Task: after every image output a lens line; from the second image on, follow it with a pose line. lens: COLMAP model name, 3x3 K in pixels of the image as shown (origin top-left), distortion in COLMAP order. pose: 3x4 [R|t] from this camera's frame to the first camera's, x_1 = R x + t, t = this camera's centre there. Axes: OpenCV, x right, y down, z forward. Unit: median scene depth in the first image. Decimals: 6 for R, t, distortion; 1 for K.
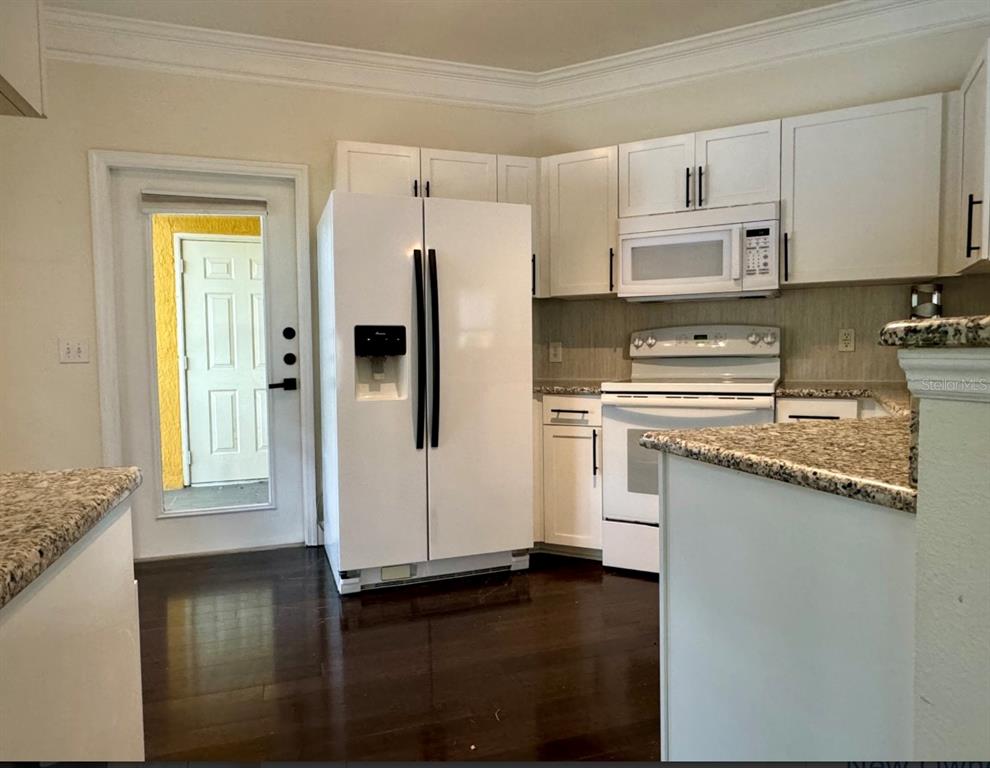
lens RADIAL K [[632.9, 0, 495.1], [0, 632.9, 385.7], [0, 0, 1]] dist [0.000228, -0.001128]
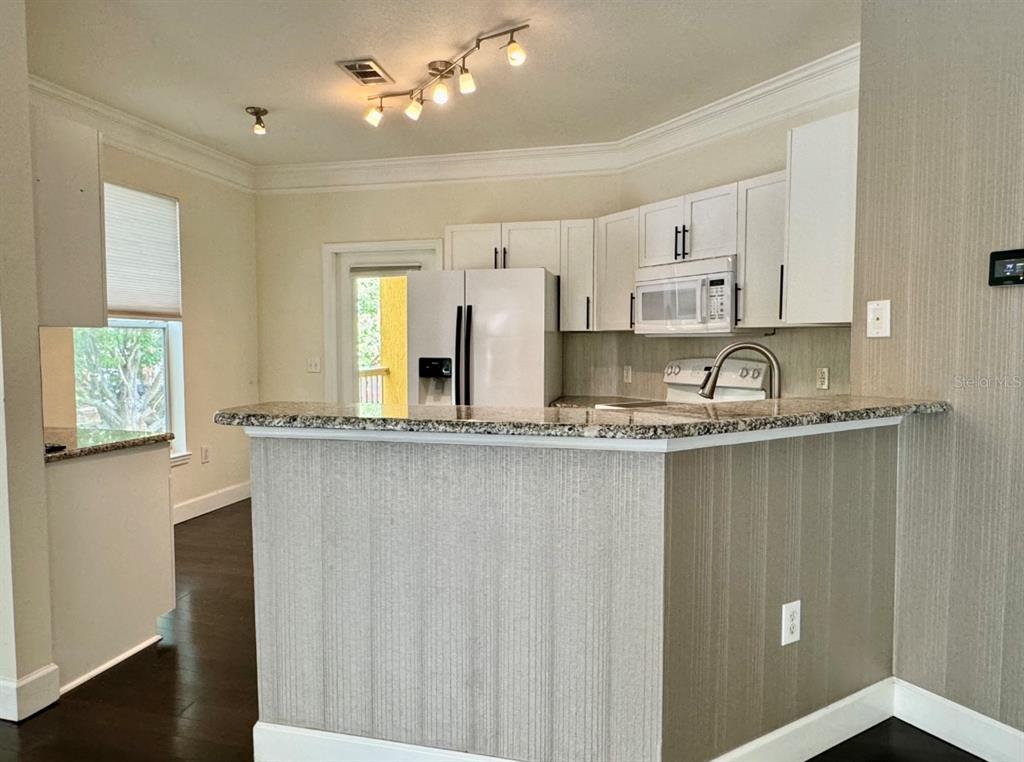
lens RADIAL K [[669.5, 0, 511.7], [0, 669.5, 381.0], [0, 0, 1]] dist [0.005046, 0.000921]
pose [[0.841268, 0.046557, -0.538610, 0.730352], [-0.043405, 0.998885, 0.018548, -0.067425], [0.538873, 0.007774, 0.842351, -0.209508]]
